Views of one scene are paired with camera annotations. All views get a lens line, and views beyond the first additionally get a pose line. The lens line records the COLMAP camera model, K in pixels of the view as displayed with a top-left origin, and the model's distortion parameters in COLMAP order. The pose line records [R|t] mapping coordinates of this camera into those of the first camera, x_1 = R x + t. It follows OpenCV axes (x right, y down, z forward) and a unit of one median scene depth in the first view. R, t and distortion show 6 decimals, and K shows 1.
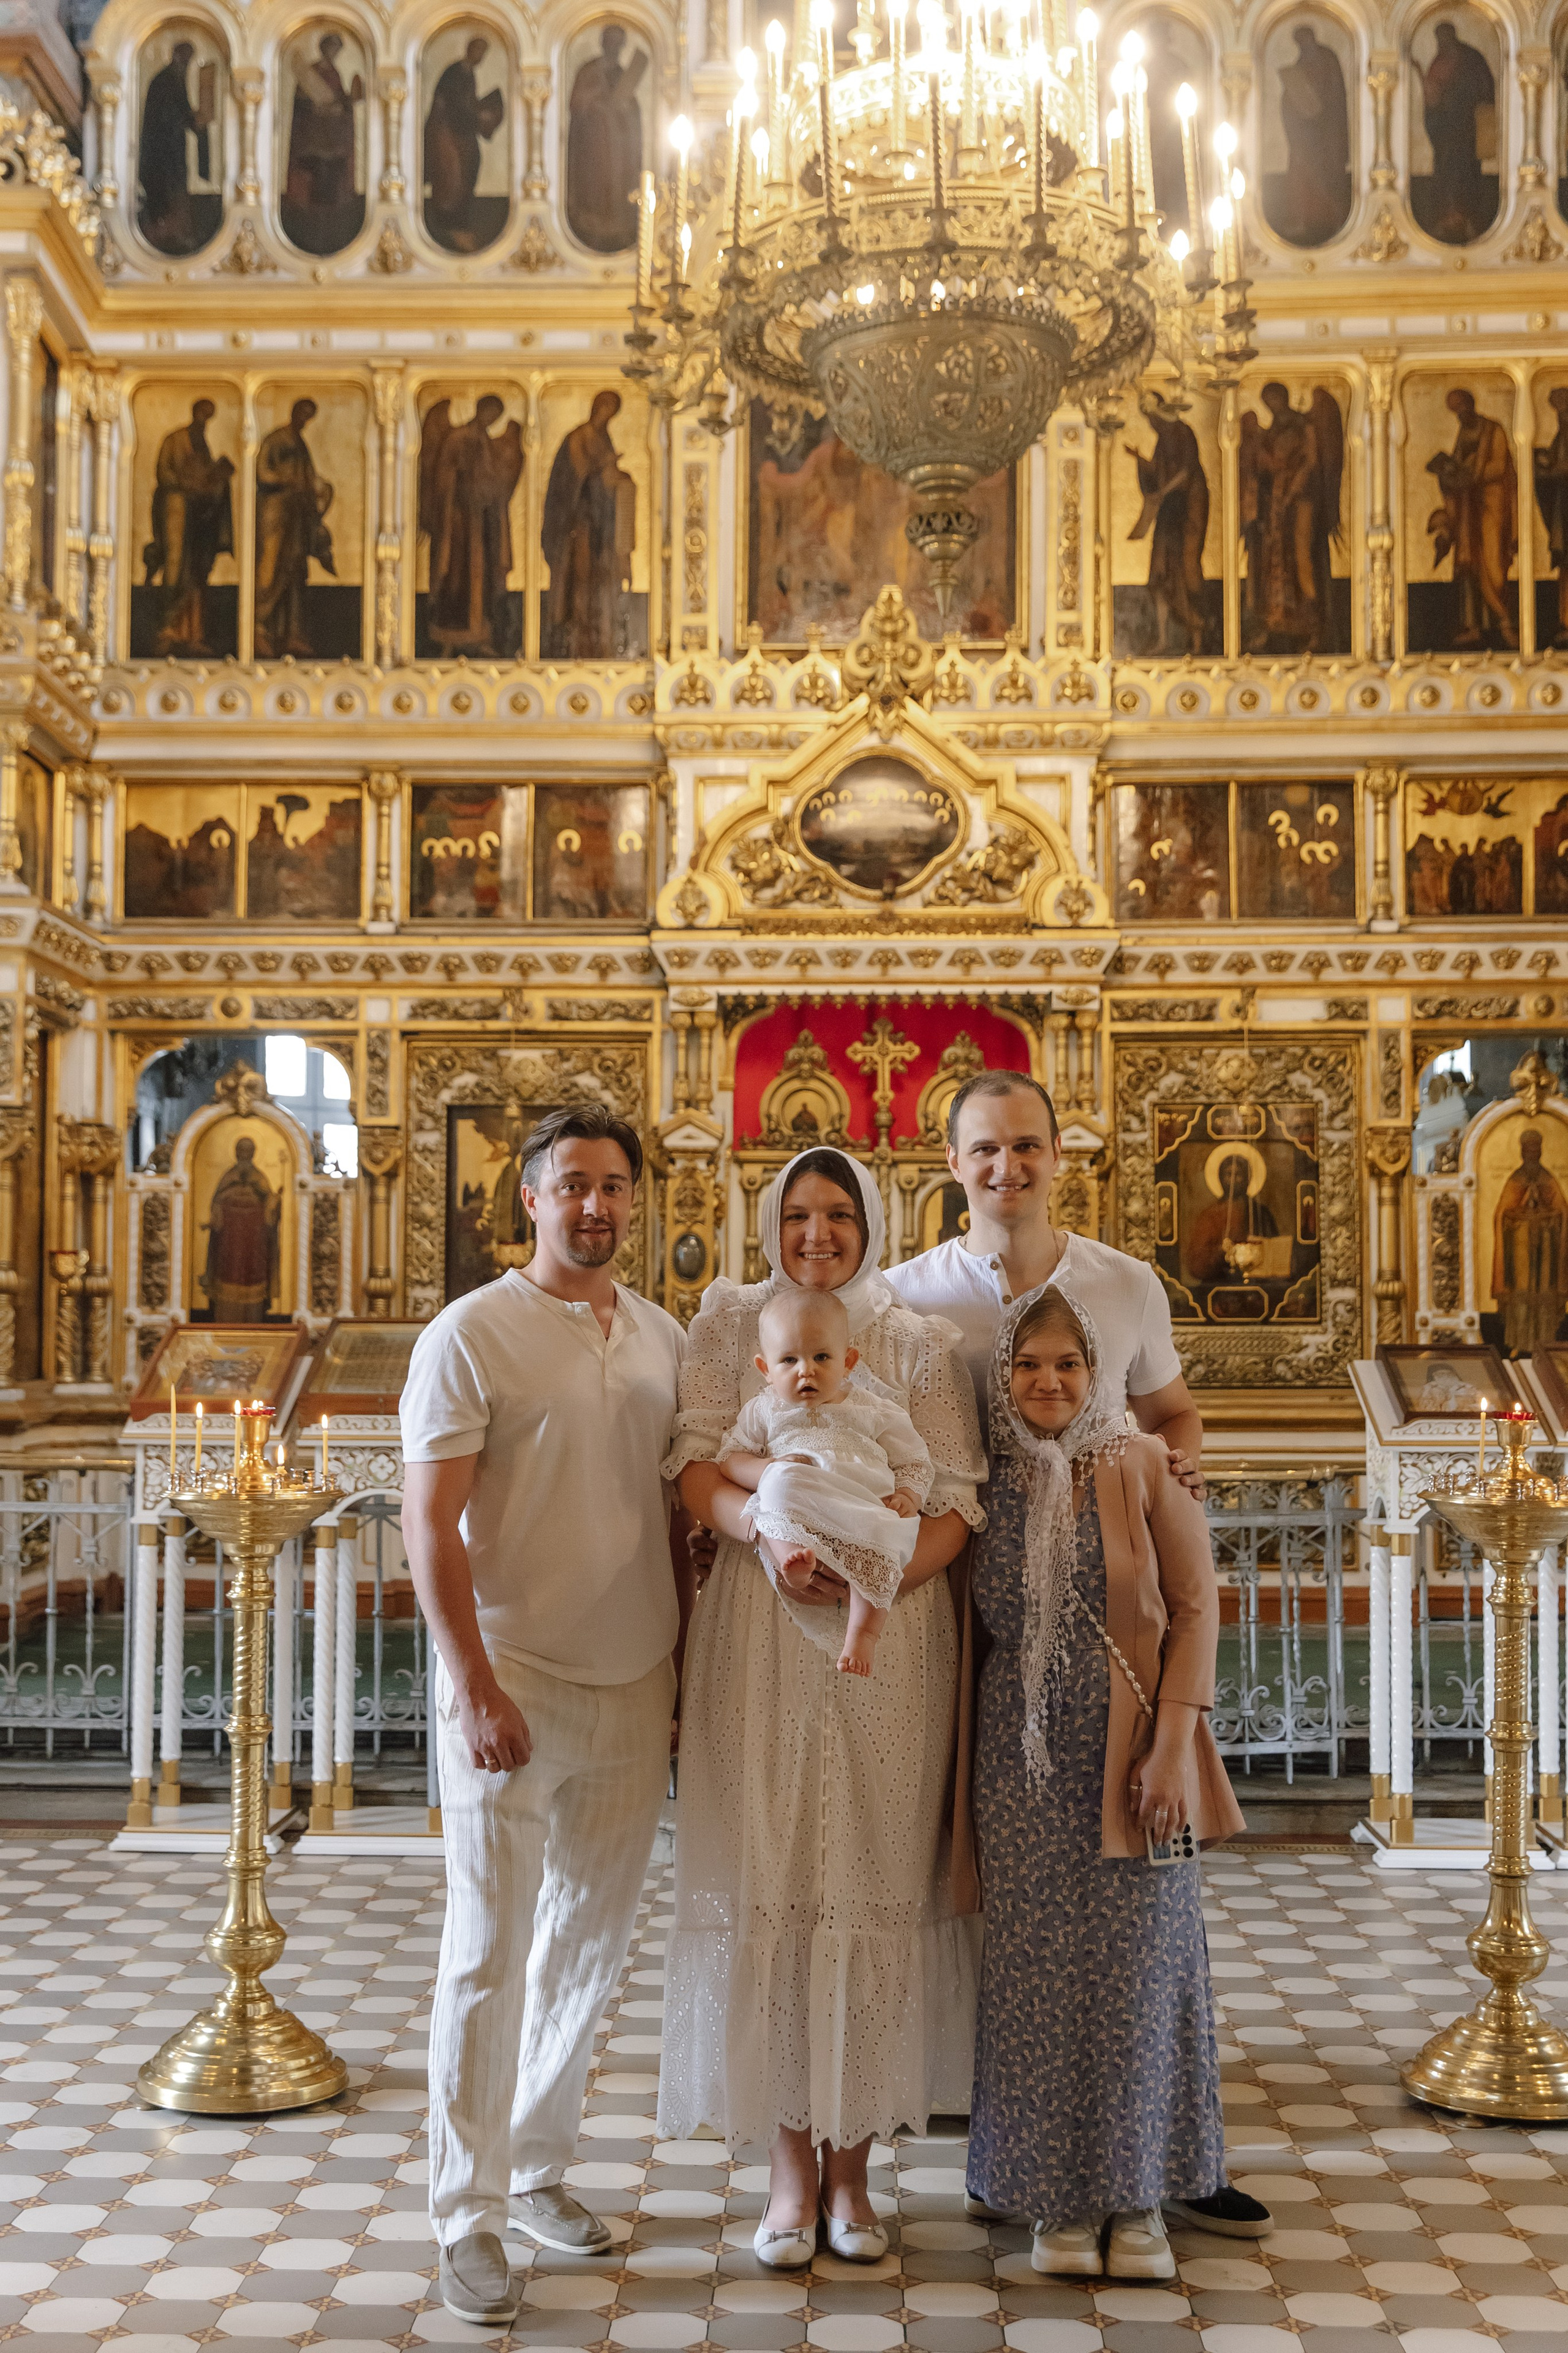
lens RADIAL K [[2657.4, 0, 741.5], [0, 2657.4, 1249.6], [0, 0, 1]] dist [-0.013188, 0.001479]
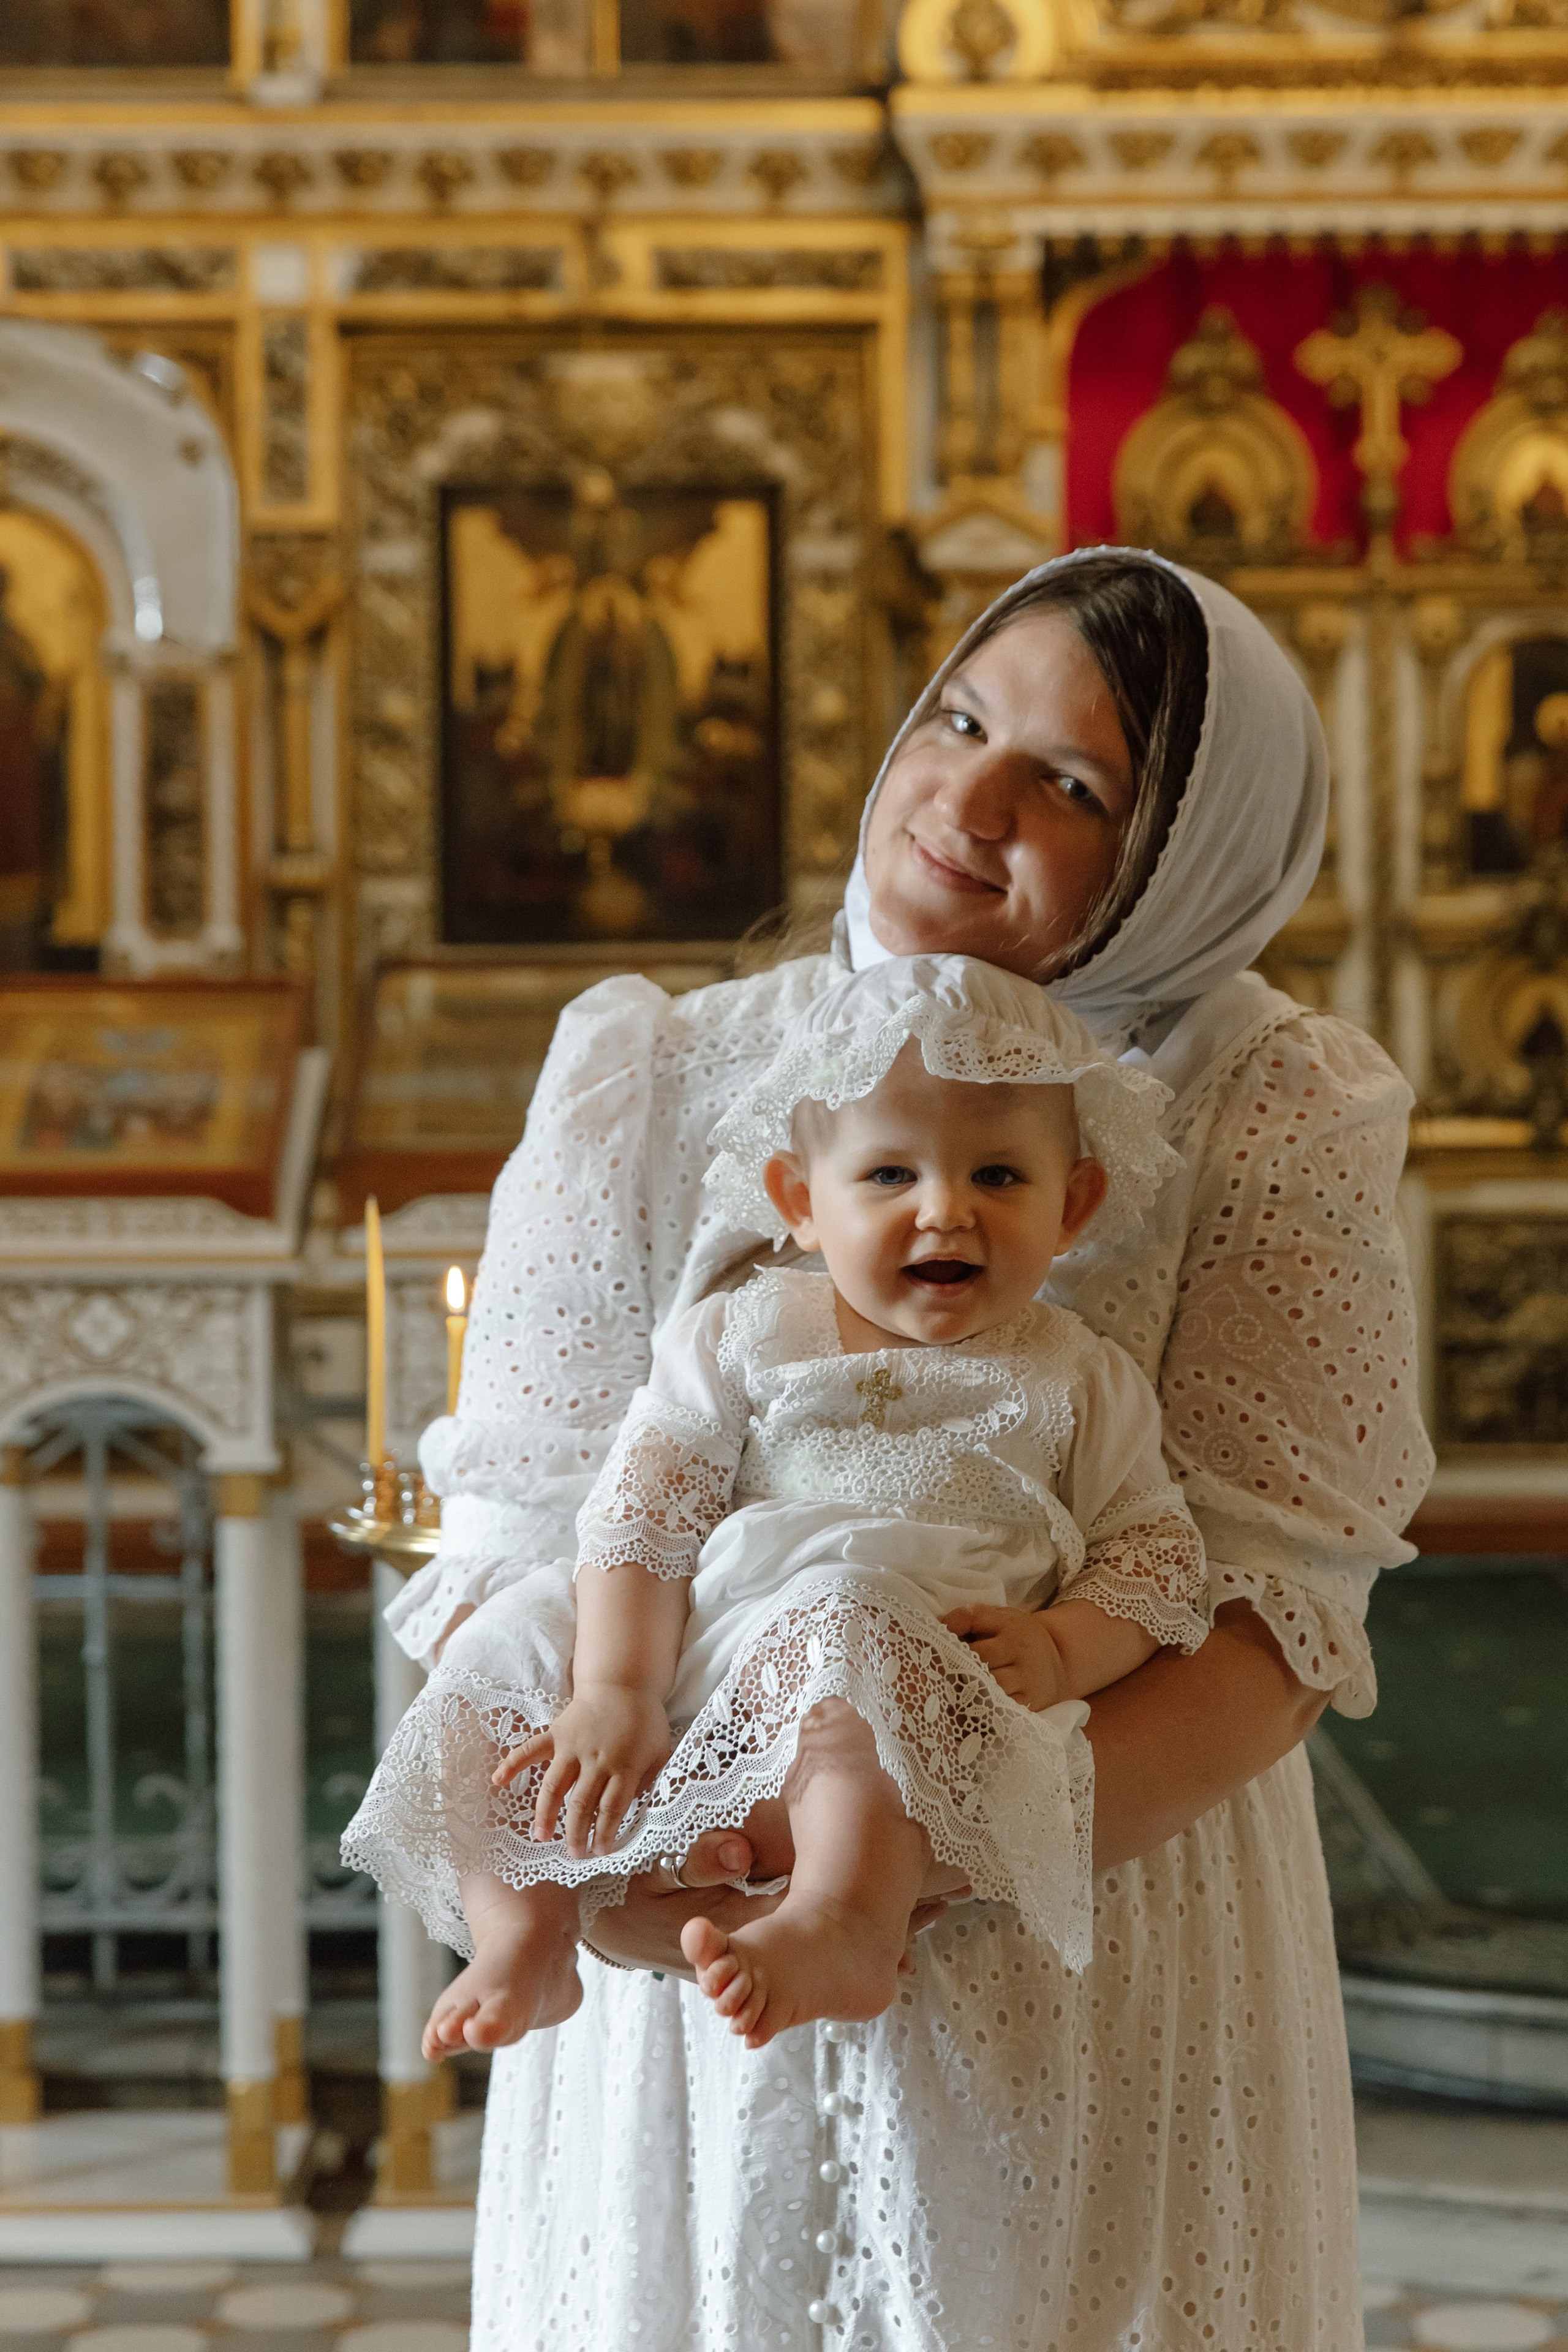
lens RADIAL K [[4699.8, 0, 861.7], [0, 4699.8, 1089.1], [0, 0, 1]] dist [-0.016662, -0.014369]
pose [[0.998548, -0.016227, 0.051358, -0.081284], [0.012950, 0.997897, 0.063518, -0.000104], [-0.052281, -0.062761, 0.996658, 0.180971]]
